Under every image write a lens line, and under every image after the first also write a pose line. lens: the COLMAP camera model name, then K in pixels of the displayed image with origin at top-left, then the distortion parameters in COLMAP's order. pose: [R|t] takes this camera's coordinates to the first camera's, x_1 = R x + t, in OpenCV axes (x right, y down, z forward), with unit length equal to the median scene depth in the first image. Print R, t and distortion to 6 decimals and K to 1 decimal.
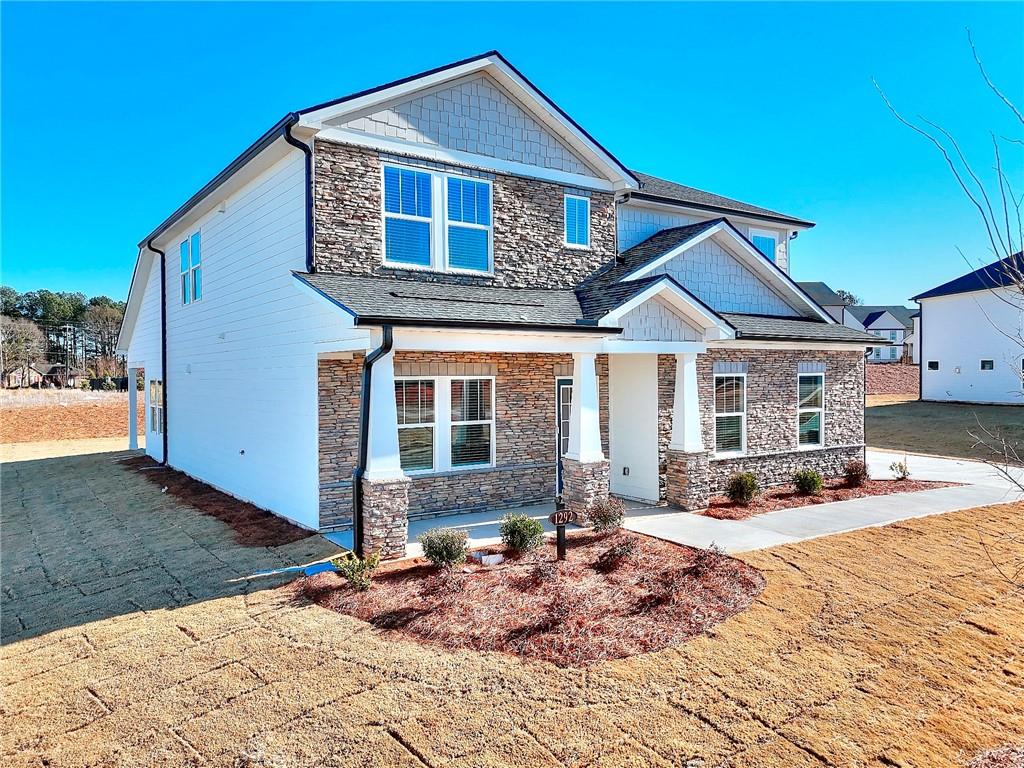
lens RADIAL K [[742.8, 0, 512.0], [0, 742.8, 384.0], [0, 0, 1]] dist [0.131956, -0.160913]
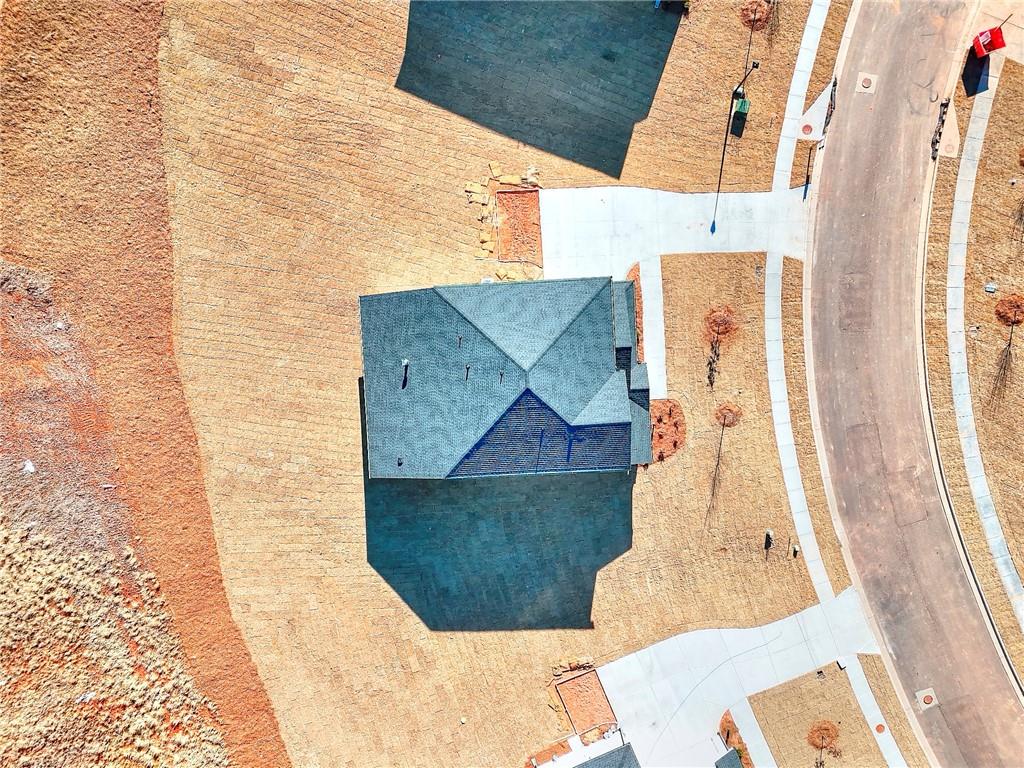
lens RADIAL K [[742.8, 0, 512.0], [0, 742.8, 384.0], [0, 0, 1]] dist [0.131956, -0.160913]
pose [[0.527649, -0.849288, -0.017196, -0.107973], [0.019680, -0.008016, 0.999774, -4.195681], [-0.849234, -0.527869, 0.012484, 1.529663]]
